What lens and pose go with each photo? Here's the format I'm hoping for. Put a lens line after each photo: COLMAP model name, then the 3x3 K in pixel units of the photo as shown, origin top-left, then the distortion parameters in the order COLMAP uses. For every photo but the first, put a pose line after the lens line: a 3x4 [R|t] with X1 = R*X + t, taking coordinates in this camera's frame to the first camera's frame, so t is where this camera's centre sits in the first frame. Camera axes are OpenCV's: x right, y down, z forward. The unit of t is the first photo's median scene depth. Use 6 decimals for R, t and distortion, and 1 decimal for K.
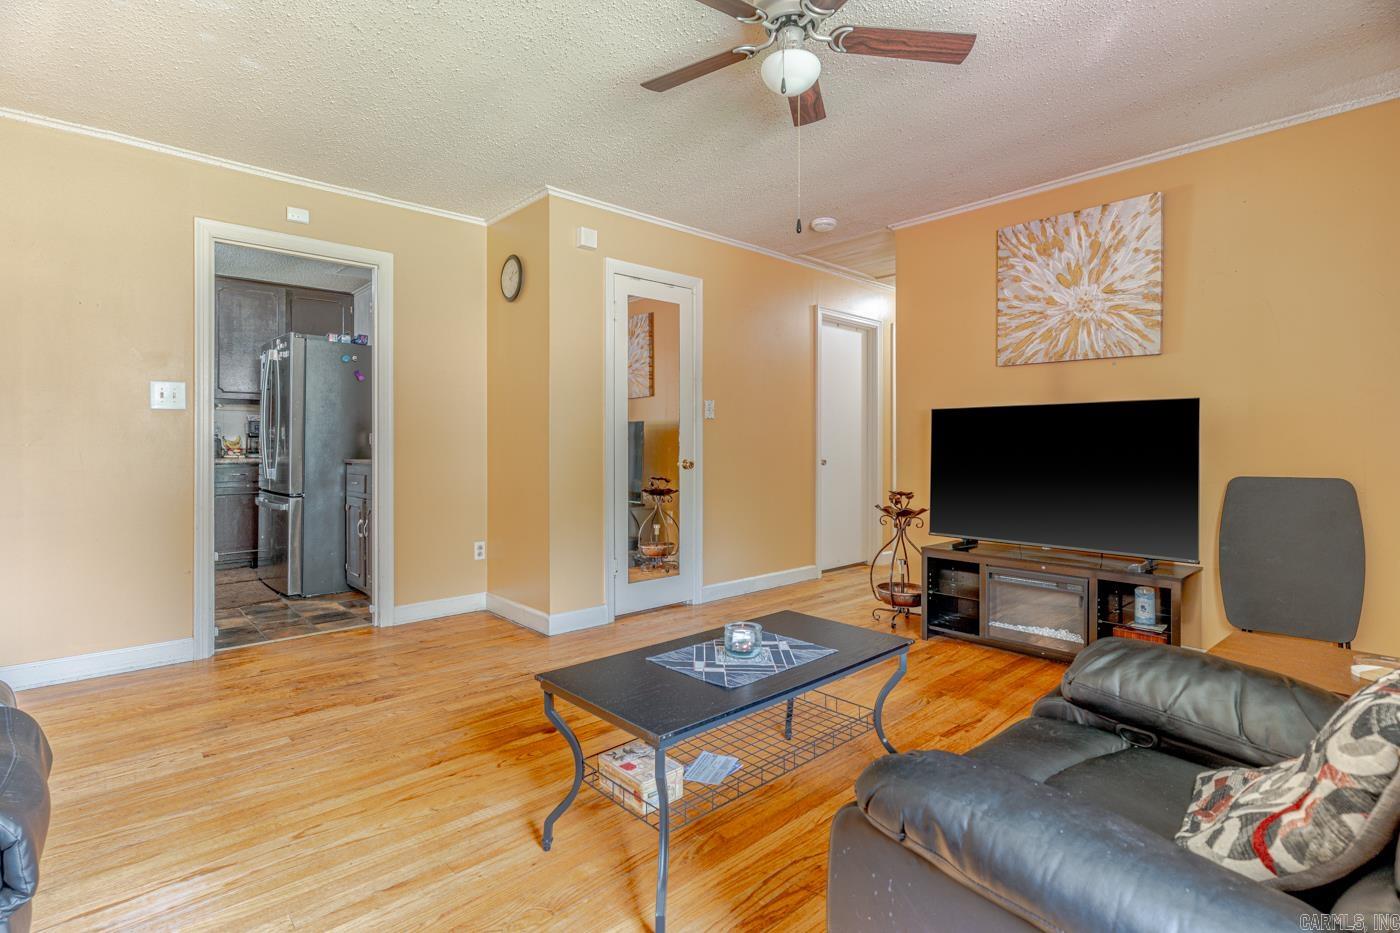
lens RADIAL K [[671.0, 0, 691.4], [0, 671.0, 446.2], [0, 0, 1]] dist [-0.001845, 0.000123]
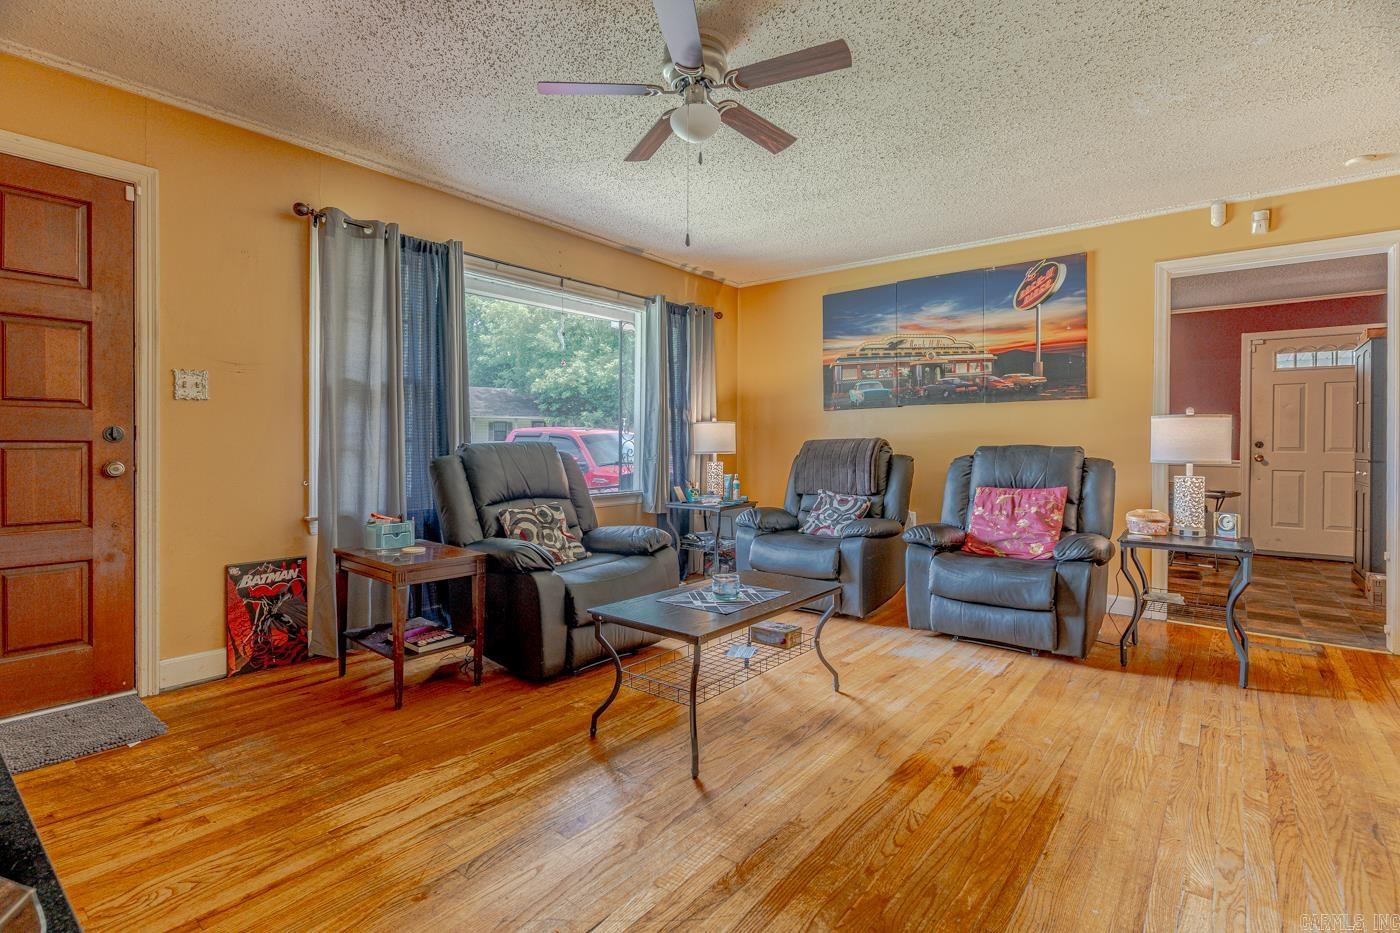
lens RADIAL K [[671.0, 0, 691.4], [0, 671.0, 446.2], [0, 0, 1]] dist [-0.001845, 0.000123]
pose [[-0.988810, -0.007612, -0.148987, 0.200572], [-0.009156, 0.999911, 0.009679, -0.004808], [0.148901, 0.010935, -0.988792, 1.350388]]
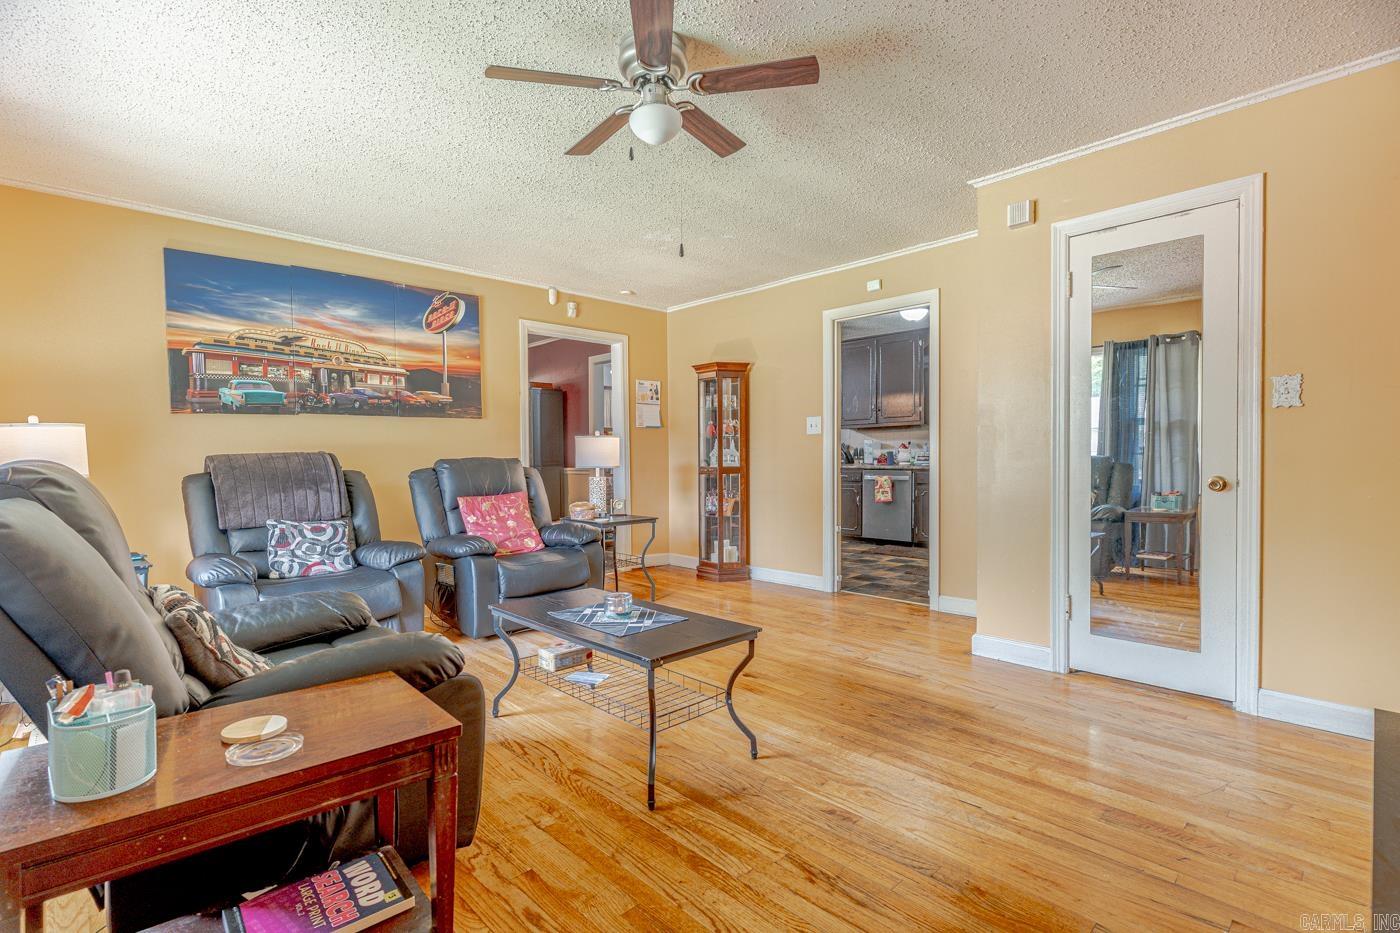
lens RADIAL K [[660.6, 0, 692.2], [0, 660.6, 460.9], [0, 0, 1]] dist [-0.000056, 0.000593]
pose [[0.021369, 0.004525, -0.999761, 0.788482], [0.003319, 0.999984, 0.004597, 0.001178], [0.999766, -0.003417, 0.021354, 0.646814]]
